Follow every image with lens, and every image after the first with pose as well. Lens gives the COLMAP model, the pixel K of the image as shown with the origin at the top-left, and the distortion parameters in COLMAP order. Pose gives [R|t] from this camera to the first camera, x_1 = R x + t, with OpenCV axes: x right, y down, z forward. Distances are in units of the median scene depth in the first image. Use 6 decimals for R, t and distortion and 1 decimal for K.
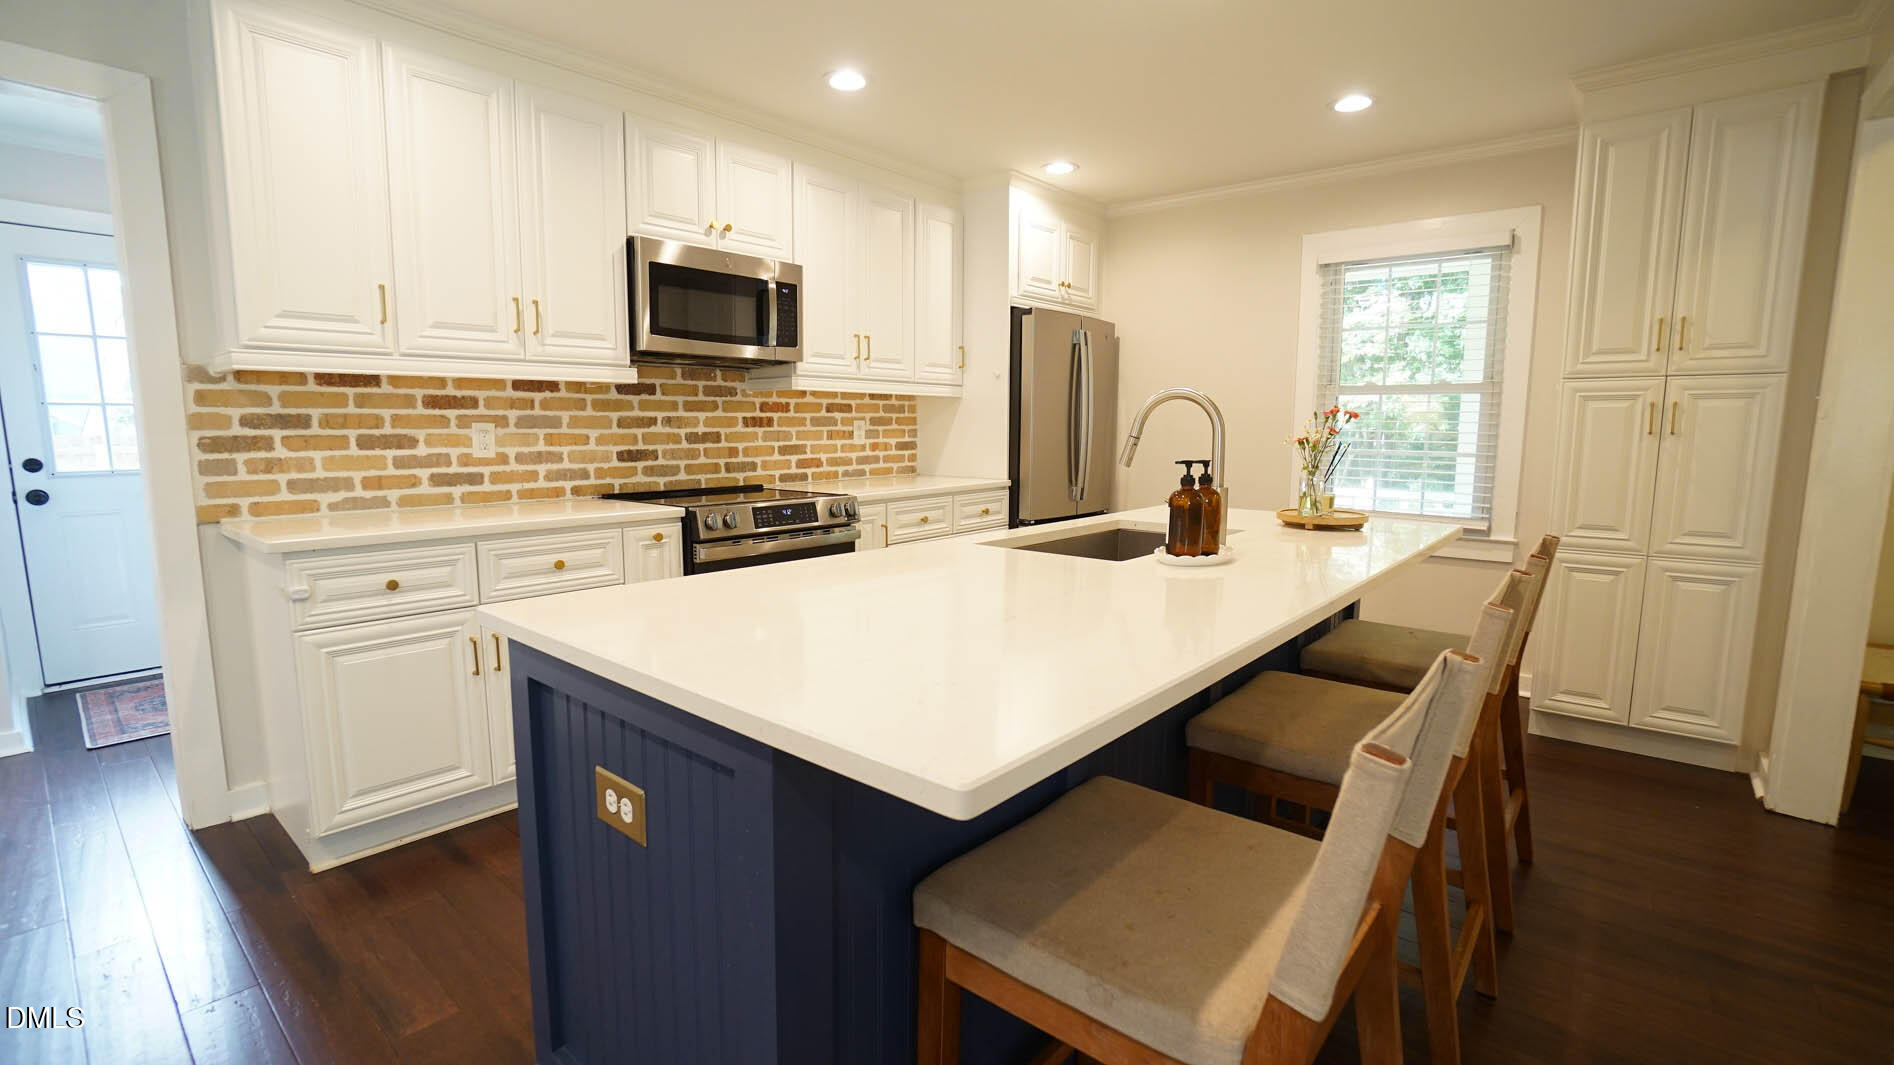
lens RADIAL K [[836.3, 0, 929.5], [0, 836.3, 534.9], [0, 0, 1]] dist [-0.071743, 0.026518]
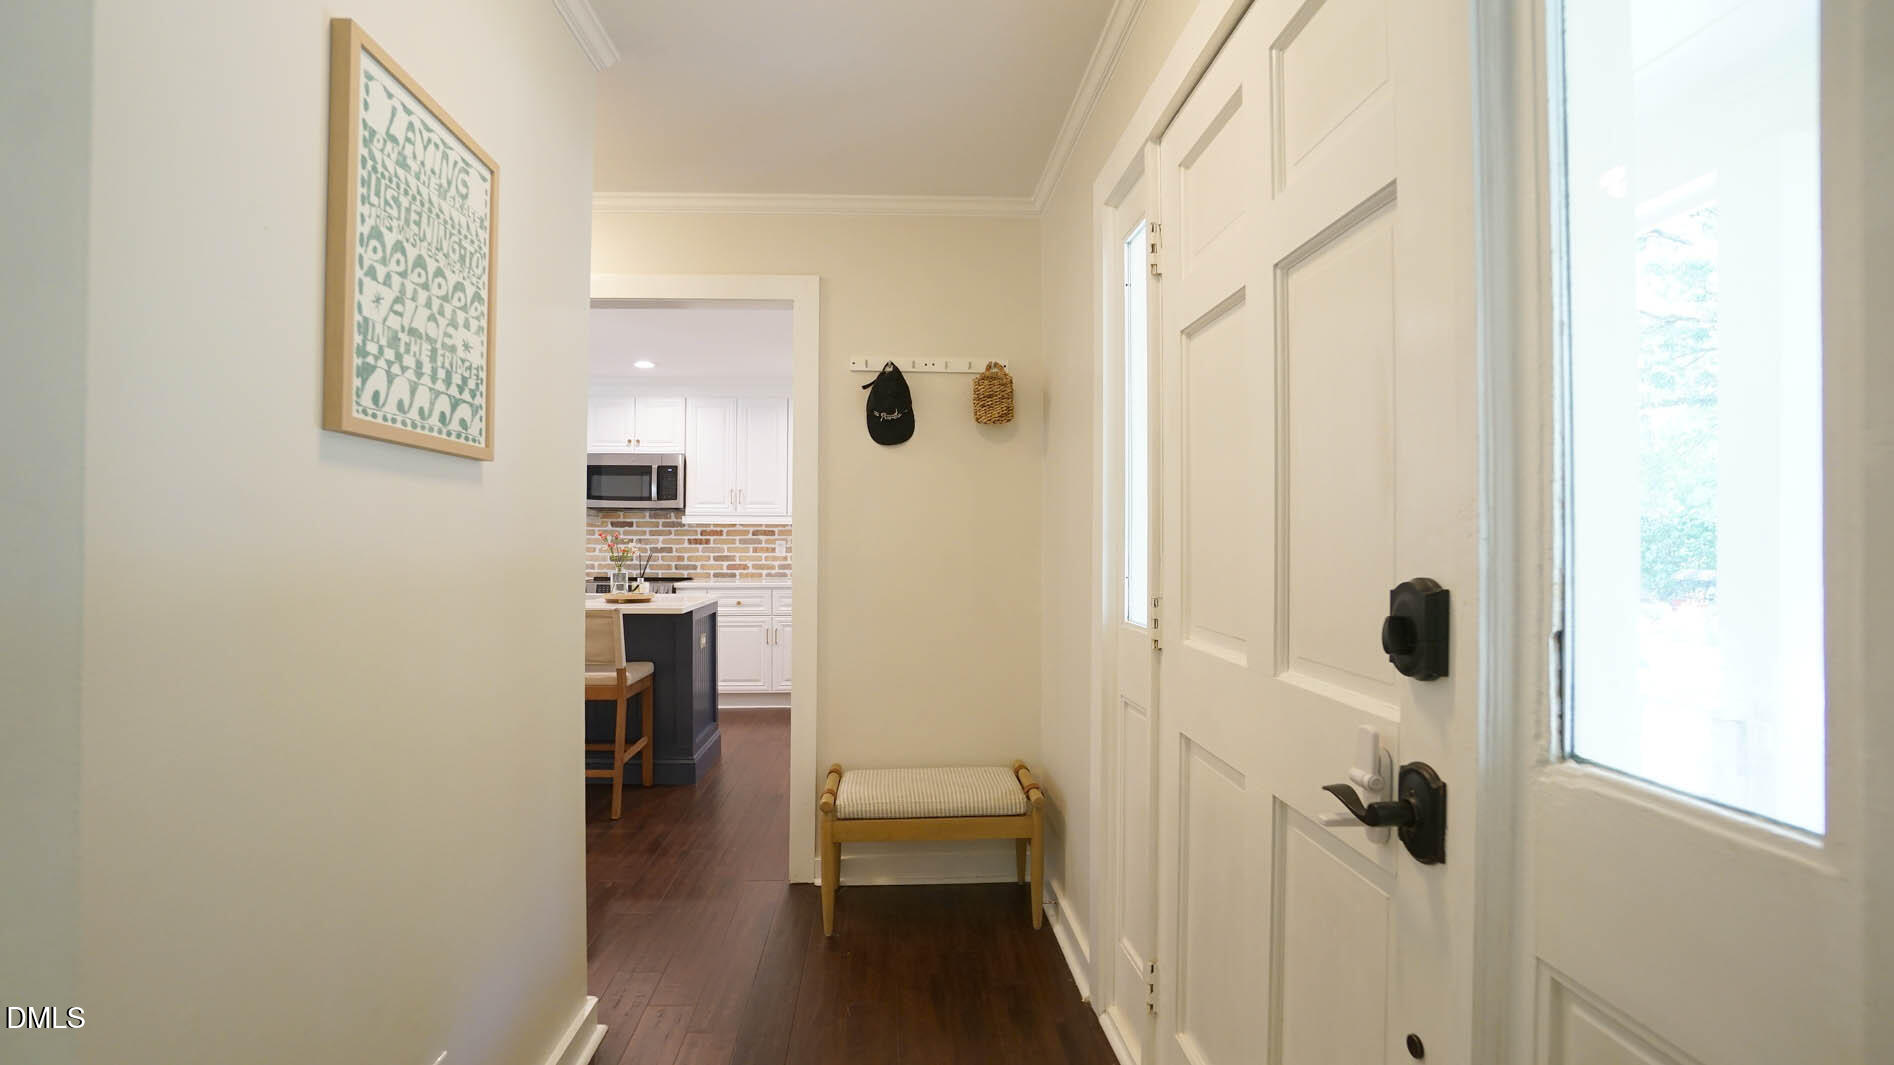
lens RADIAL K [[836.3, 0, 929.5], [0, 836.3, 534.9], [0, 0, 1]] dist [-0.071743, 0.026518]
pose [[0.695255, -0.005476, -0.718743, 1.494070], [-0.095967, 0.990310, -0.100377, -0.024636], [0.712328, 0.138763, 0.687992, 0.169999]]
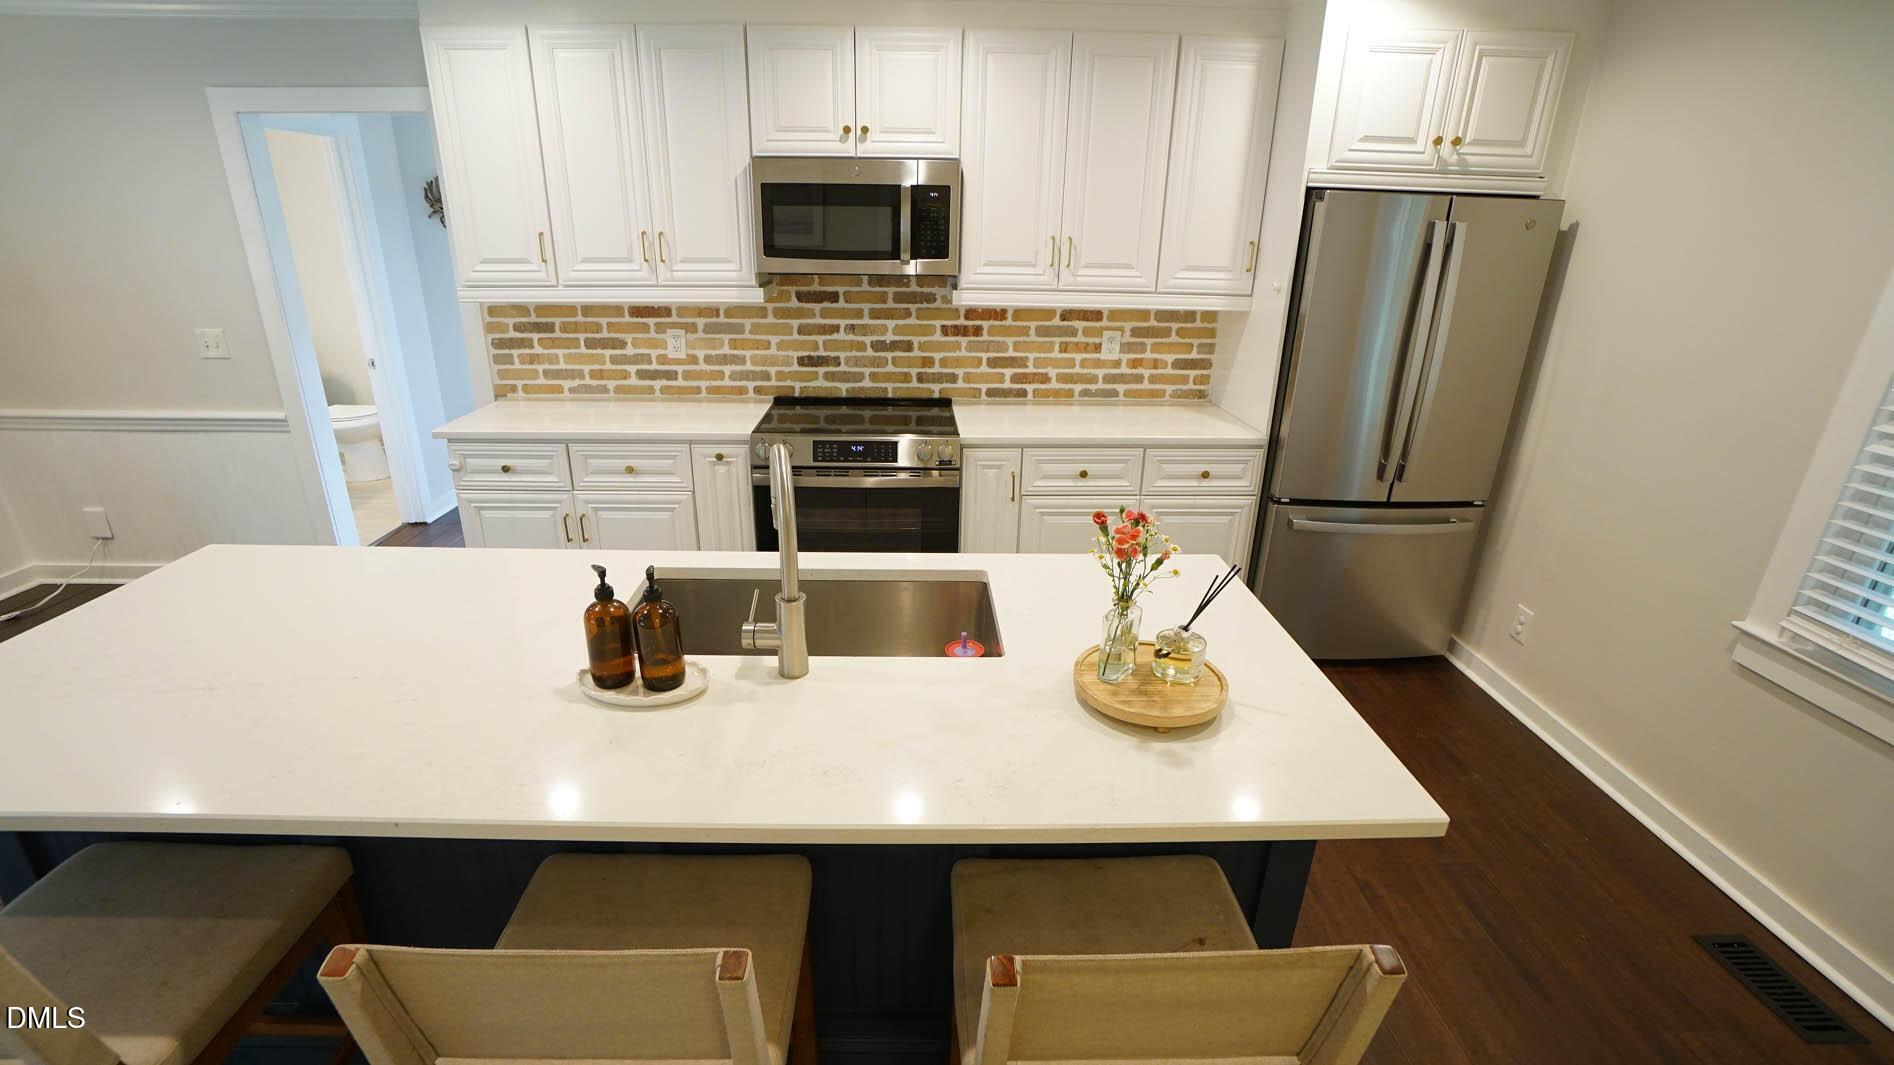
lens RADIAL K [[836.3, 0, 929.5], [0, 836.3, 534.9], [0, 0, 1]] dist [-0.071743, 0.026518]
pose [[0.667713, 0.272148, -0.692889, 0.521048], [-0.108813, 0.956462, 0.270813, -0.181509], [0.736423, -0.105430, 0.668256, 0.362356]]
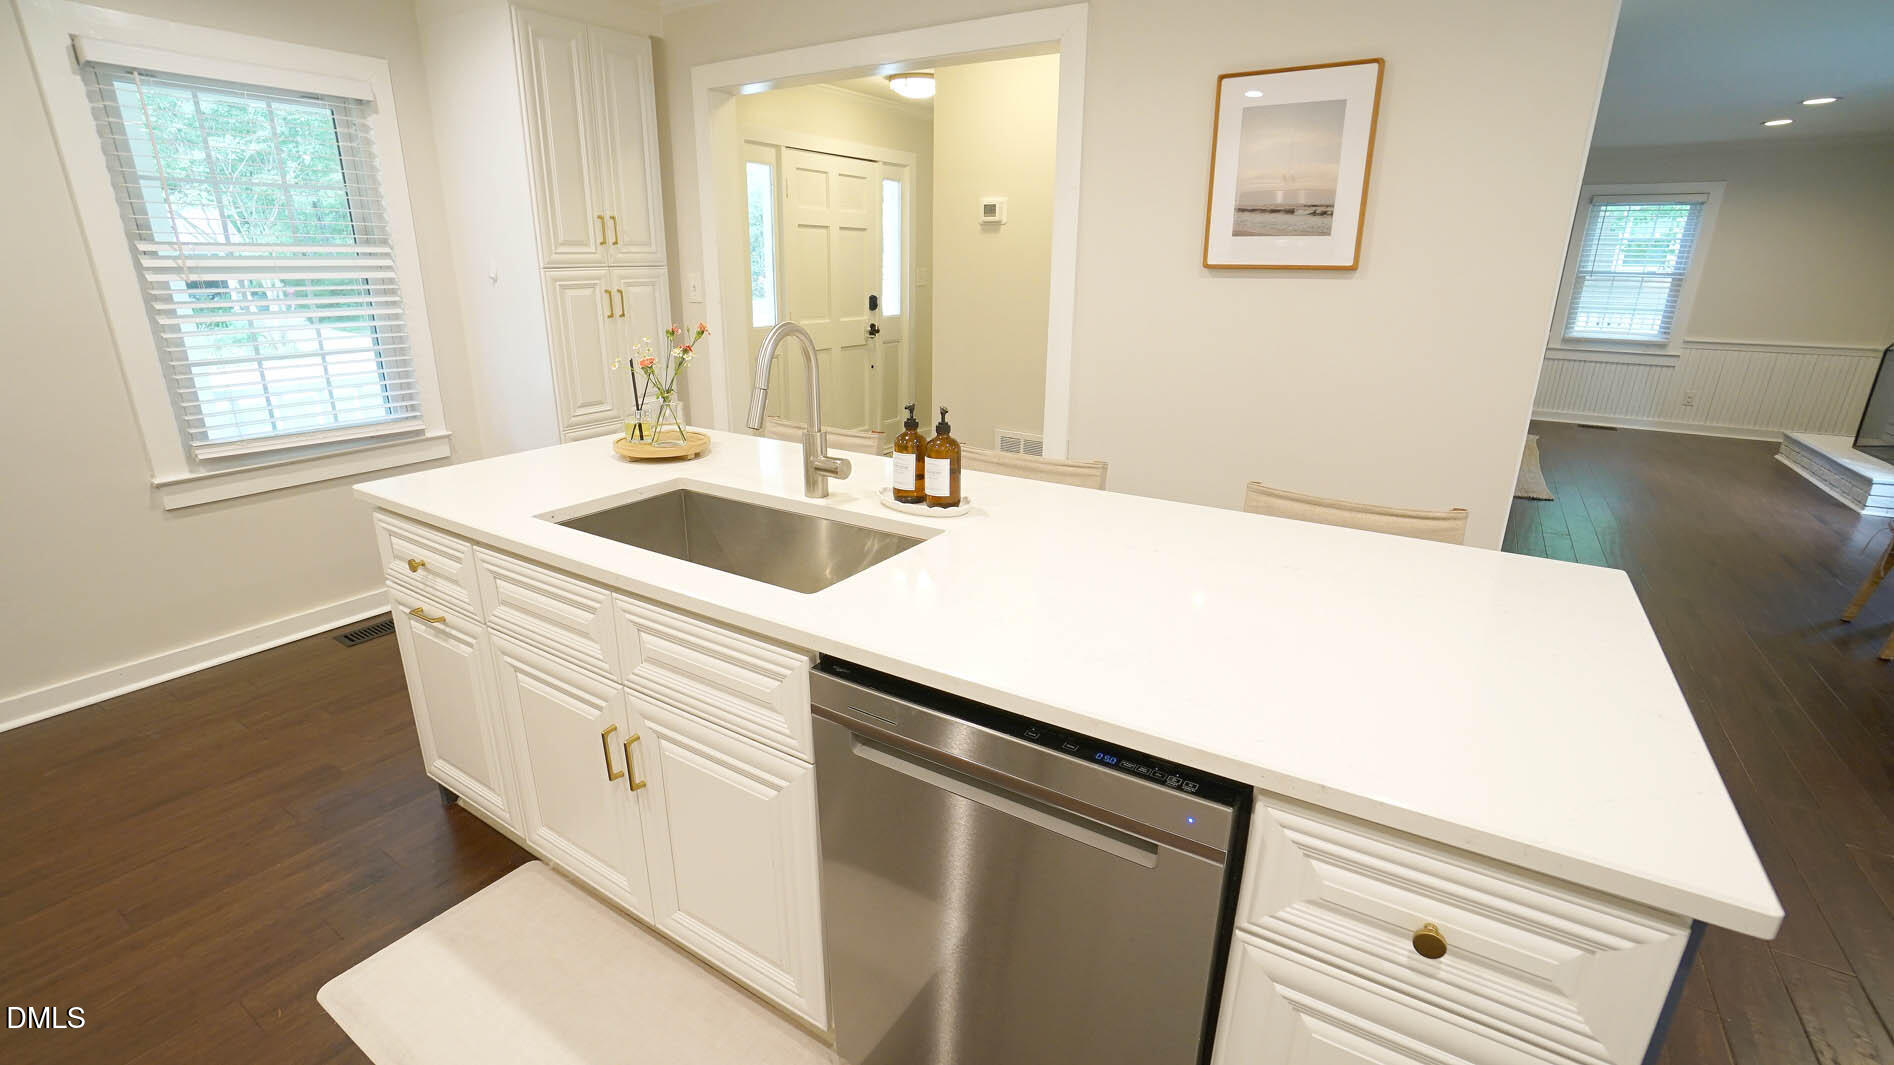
lens RADIAL K [[836.3, 0, 929.5], [0, 836.3, 534.9], [0, 0, 1]] dist [-0.071743, 0.026518]
pose [[-0.139763, -0.314092, 0.939049, -0.323316], [0.118664, 0.936209, 0.330804, -0.137657], [-0.983049, 0.157665, -0.093577, 0.564999]]
